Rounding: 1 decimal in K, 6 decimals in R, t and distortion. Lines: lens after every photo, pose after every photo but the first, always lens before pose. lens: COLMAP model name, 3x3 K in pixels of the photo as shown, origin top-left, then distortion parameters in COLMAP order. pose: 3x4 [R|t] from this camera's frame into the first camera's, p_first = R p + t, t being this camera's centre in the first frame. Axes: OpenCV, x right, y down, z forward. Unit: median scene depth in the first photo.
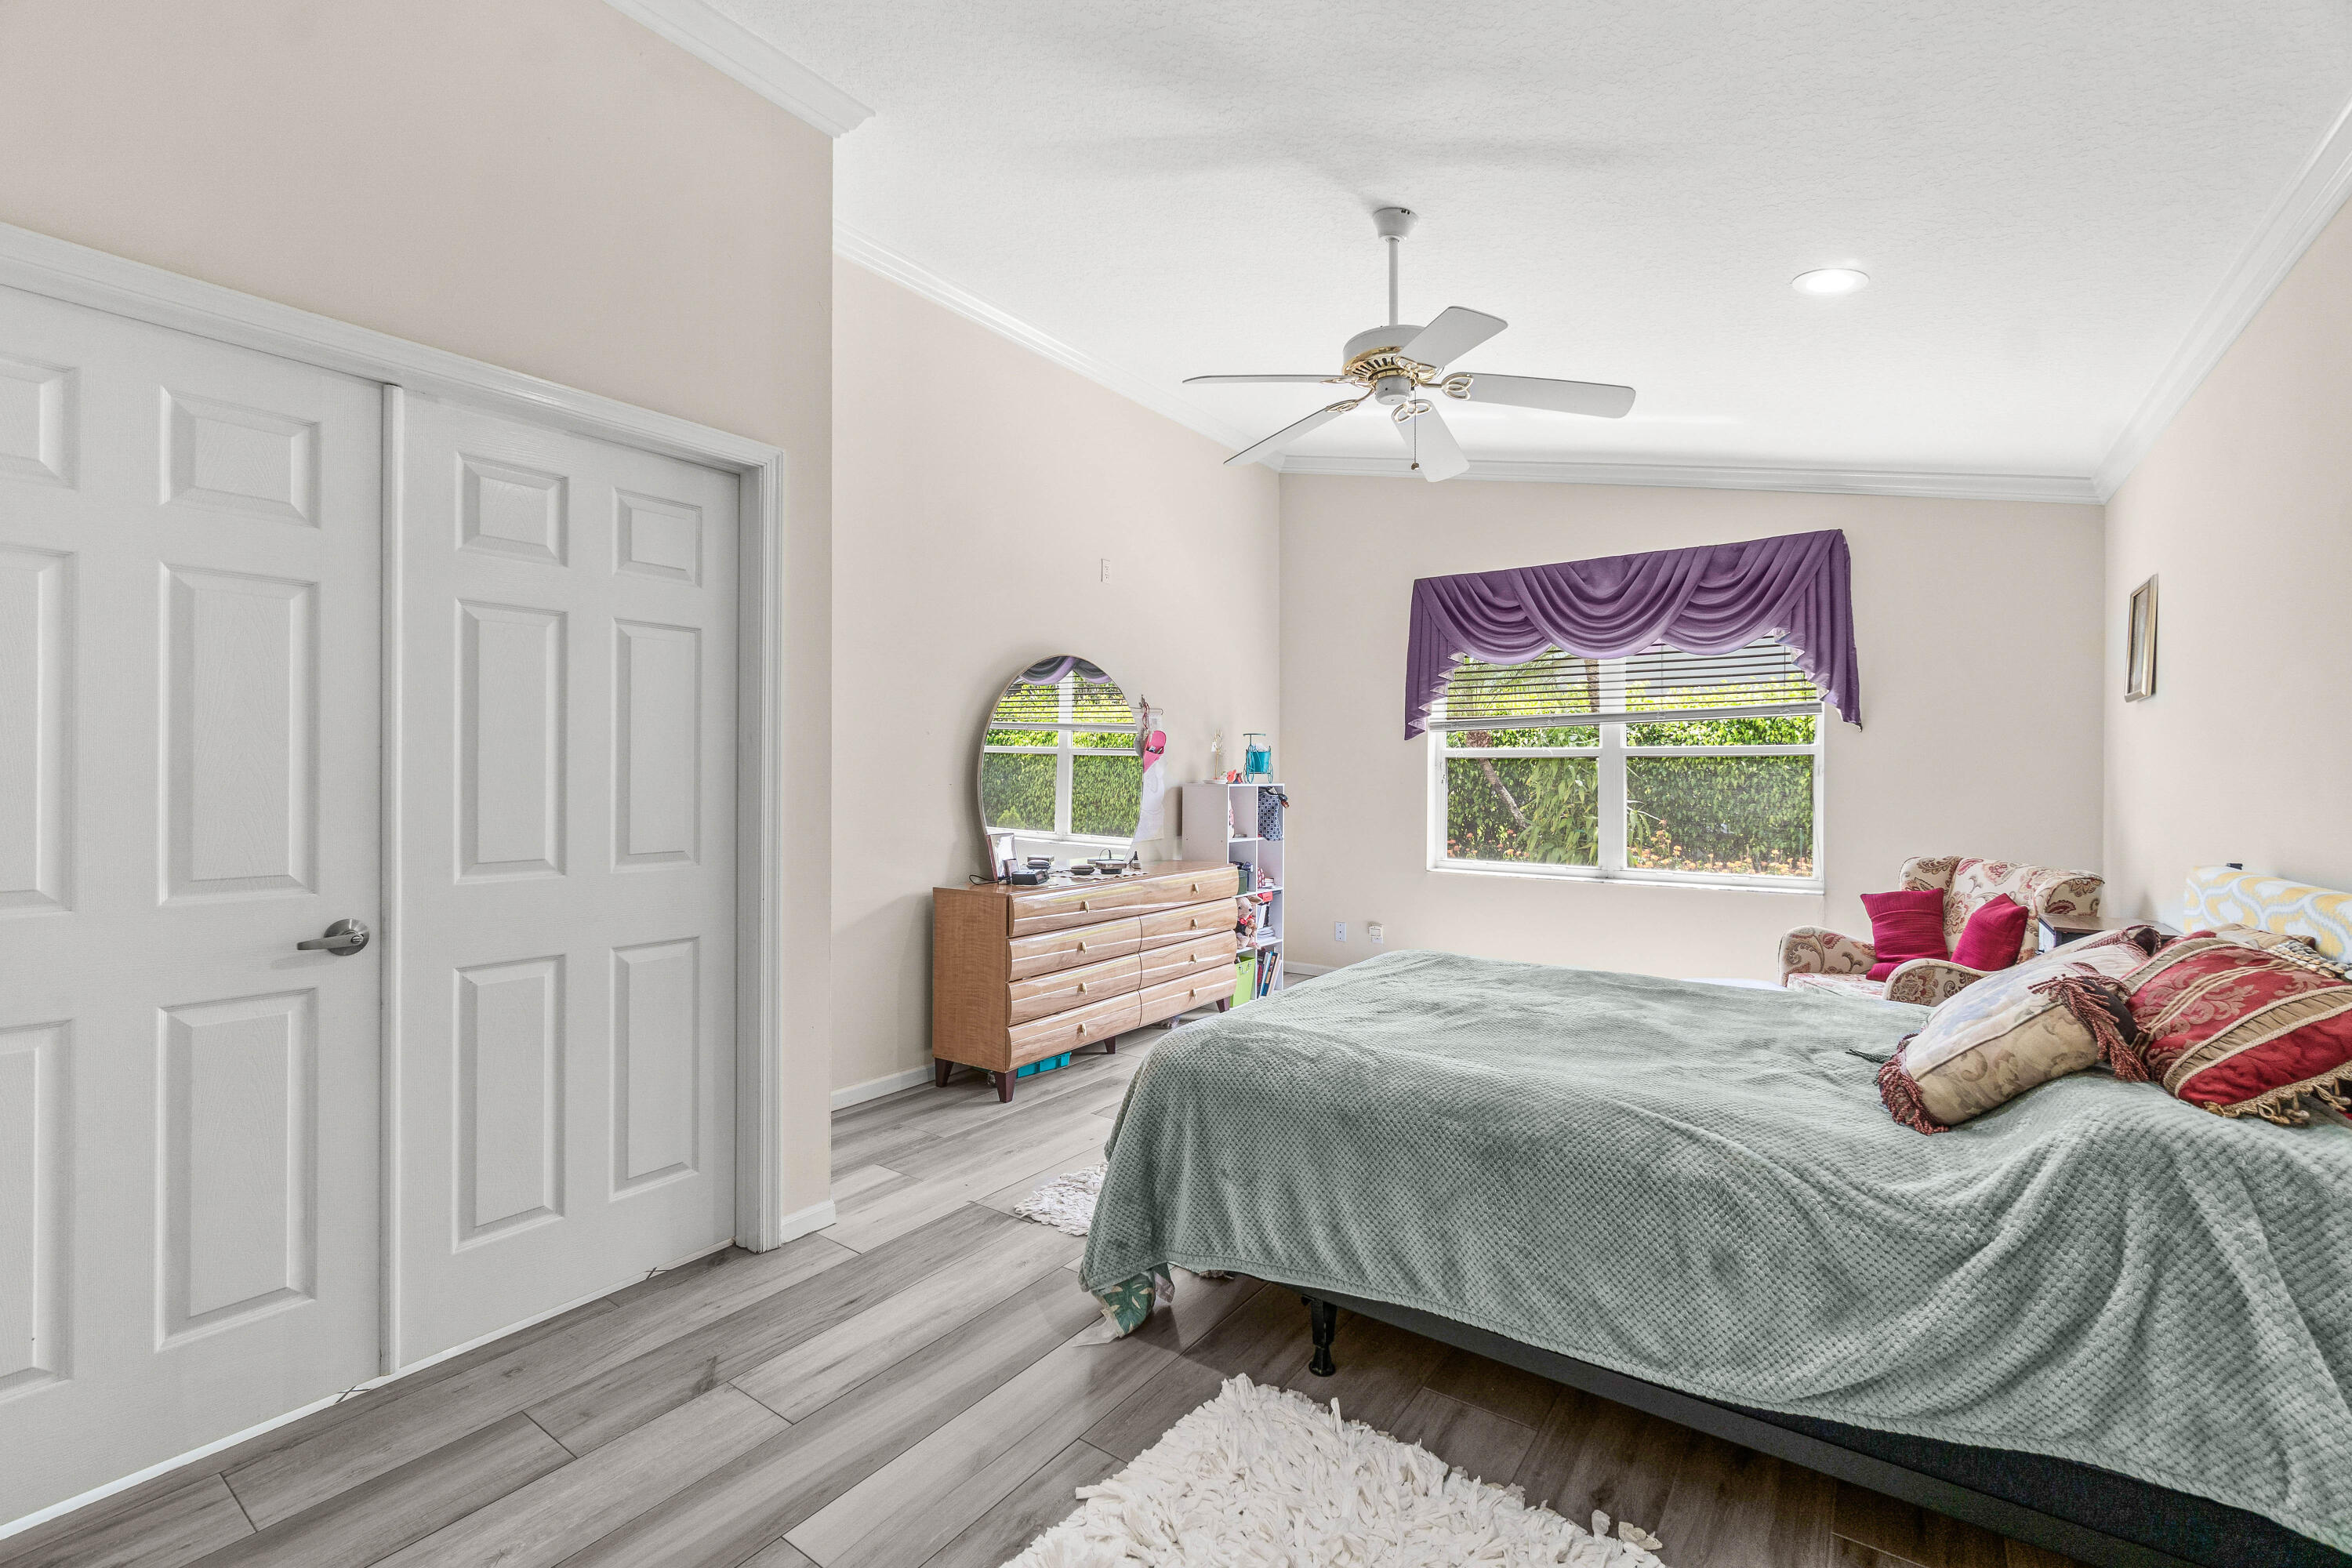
lens RADIAL K [[1016.0, 0, 1160.8], [0, 1016.0, 776.6], [0, 0, 1]] dist [-0.009039, 0.000095]
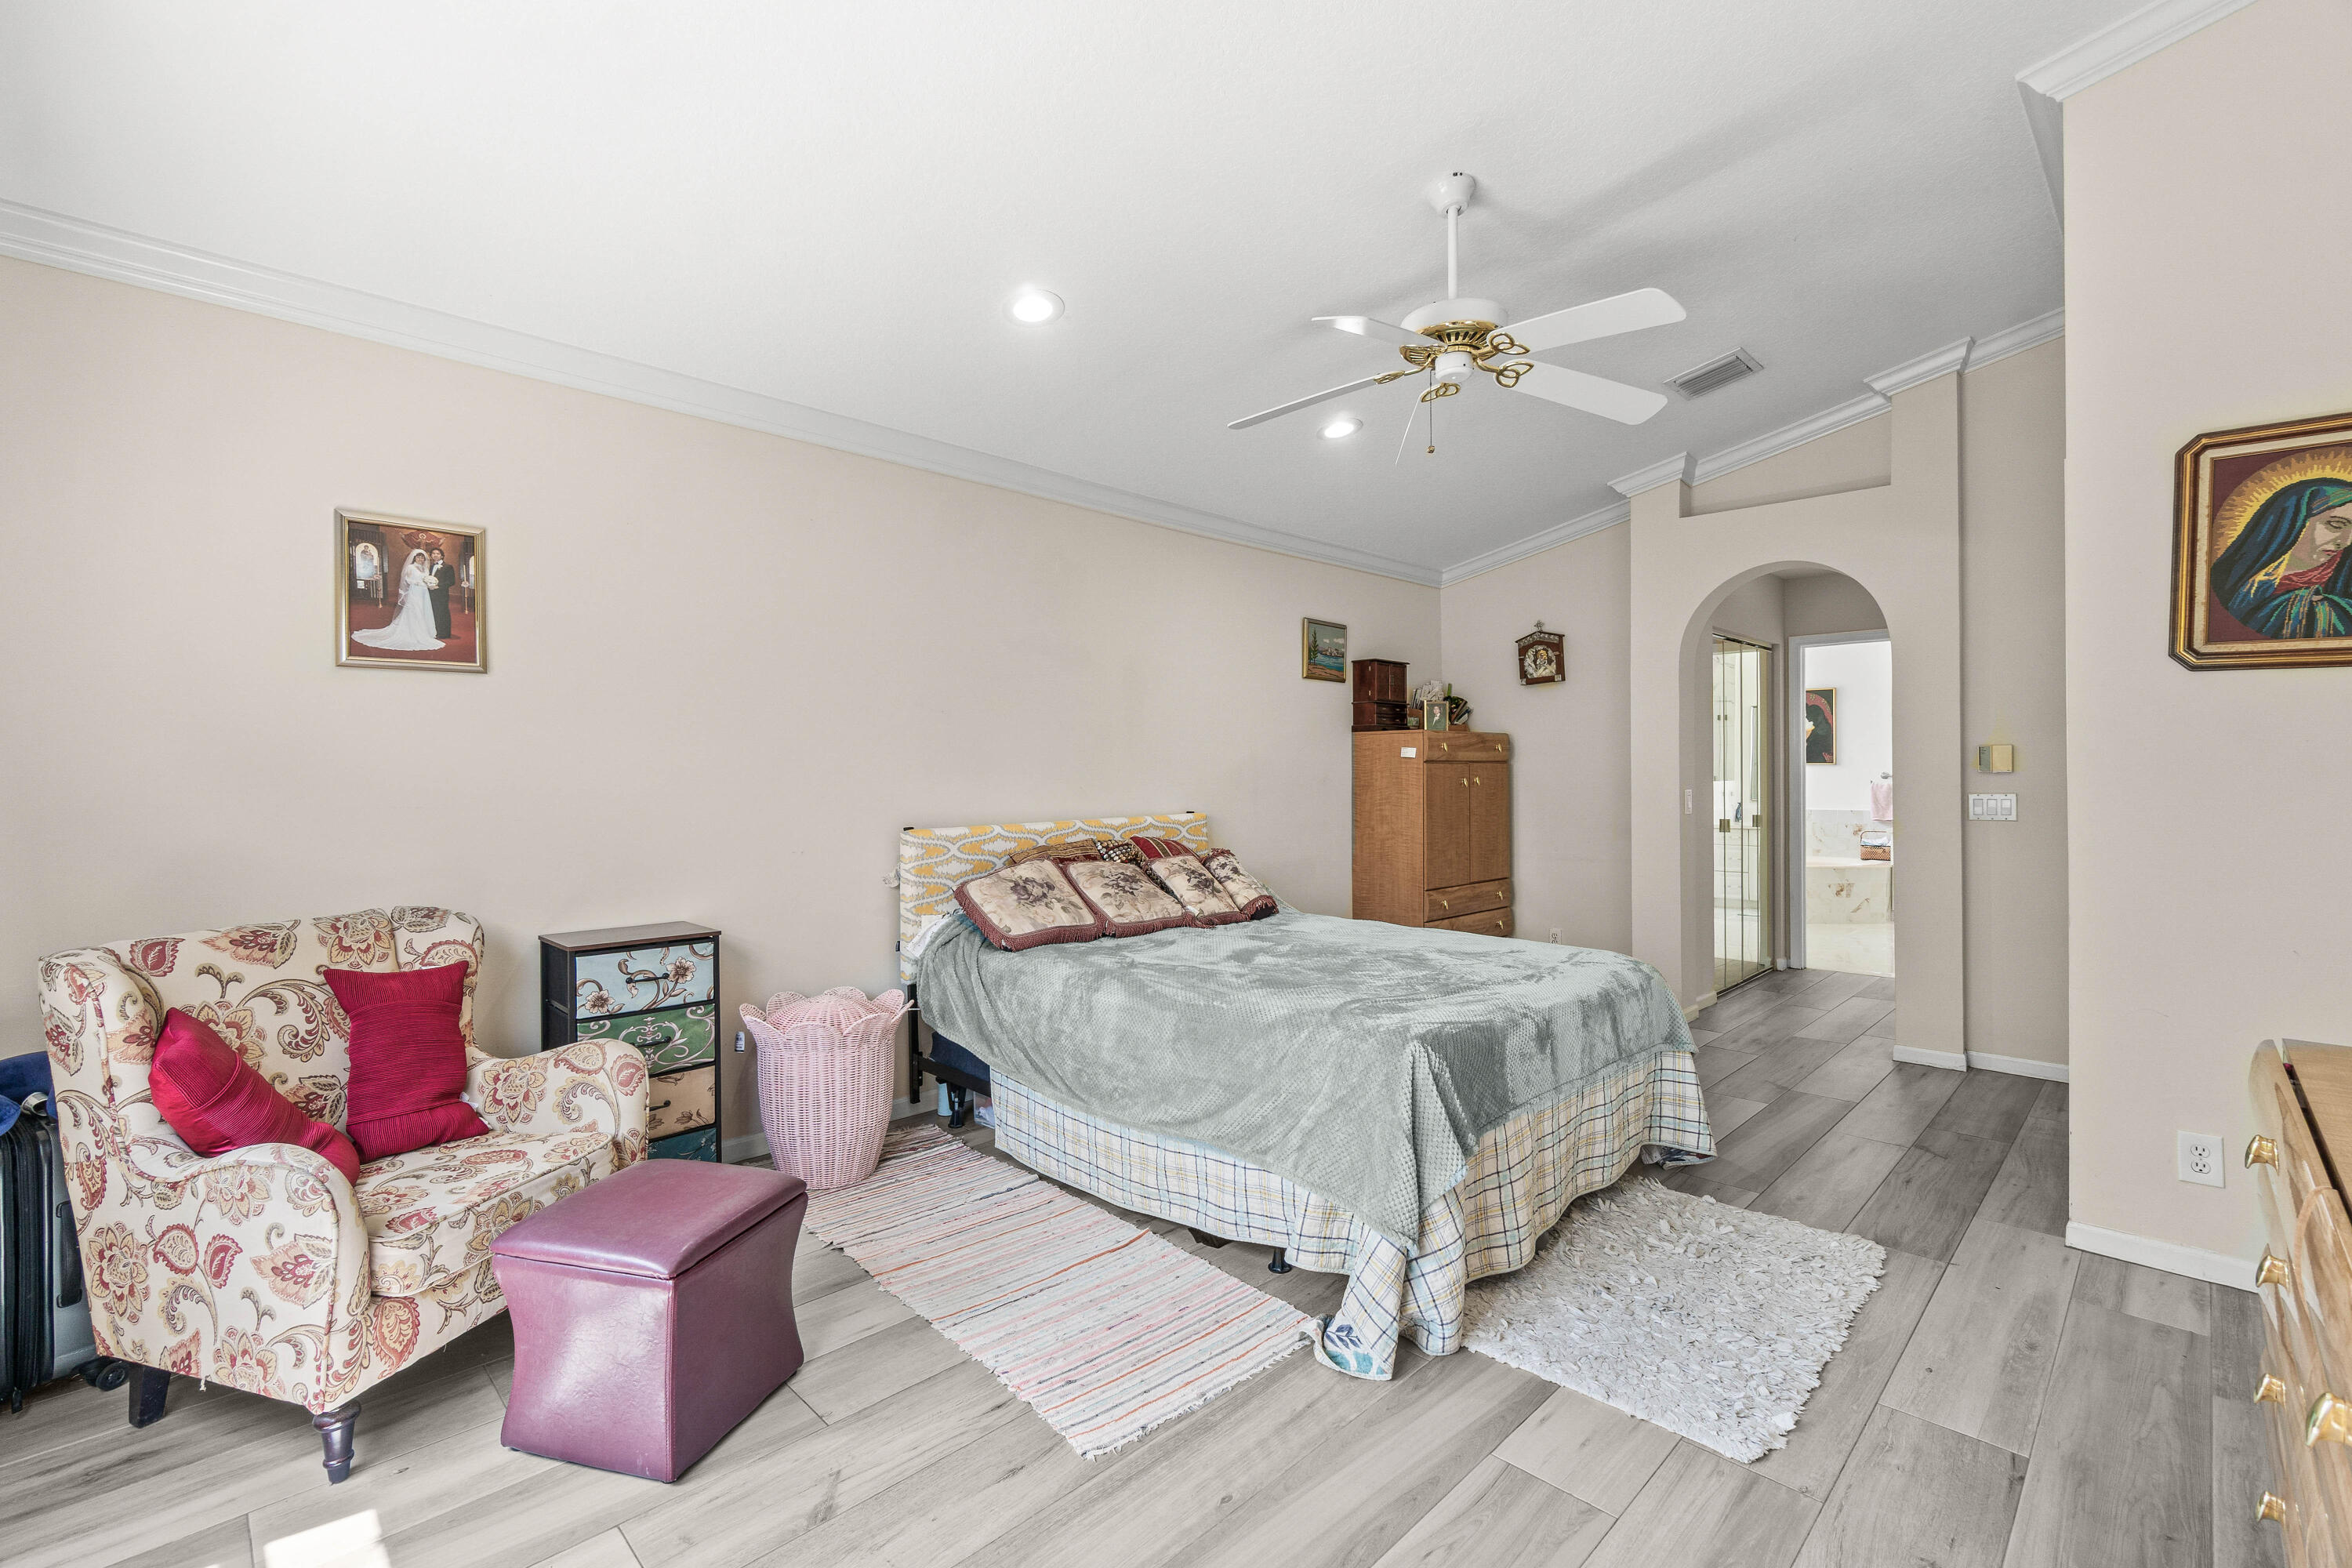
lens RADIAL K [[1043.0, 0, 1165.7], [0, 1043.0, 773.4], [0, 0, 1]] dist [-0.005540, -0.000441]
pose [[-0.986505, 0.000124, 0.163733, 0.229150], [0.000796, 0.999992, 0.004040, -0.001354], [-0.163731, 0.004116, -0.986496, 1.380023]]
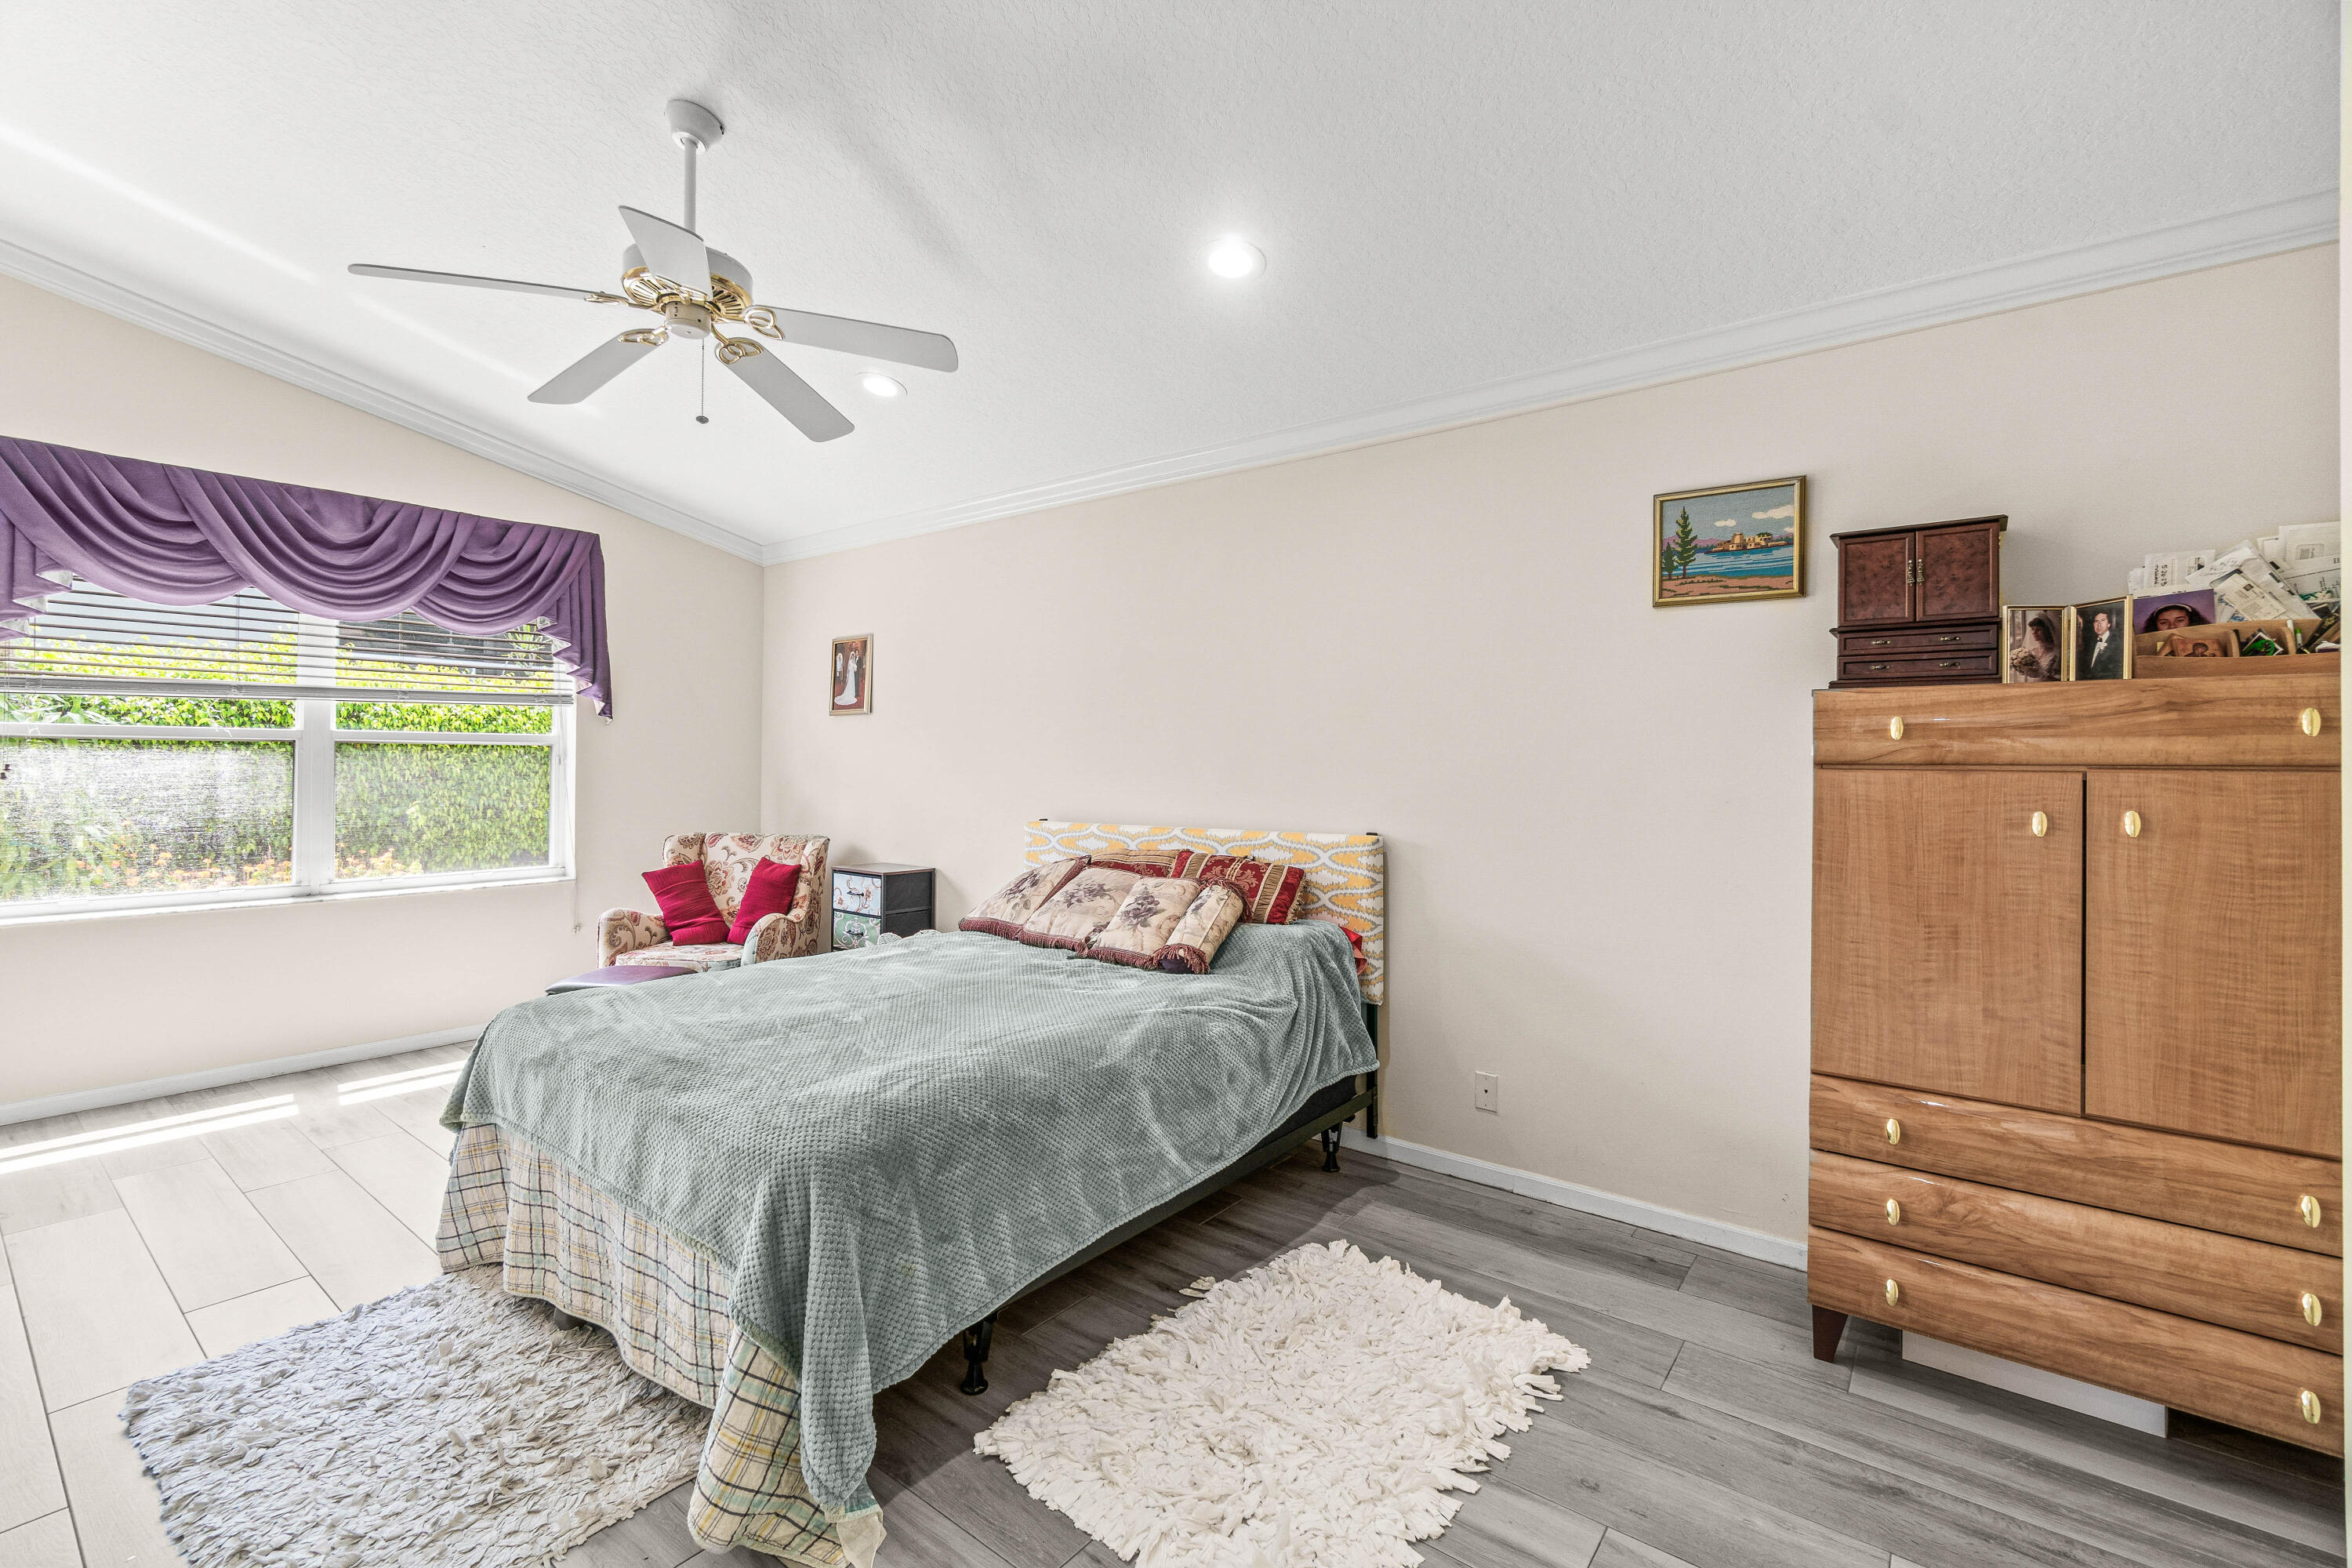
lens RADIAL K [[1017.8, 0, 1172.6], [0, 1017.8, 751.2], [0, 0, 1]] dist [0.000572, 0.000240]
pose [[0.043329, 0.007897, 0.999030, -0.407106], [-0.004983, 0.999958, -0.007688, -0.011995], [-0.999048, -0.004645, 0.043366, 0.380122]]
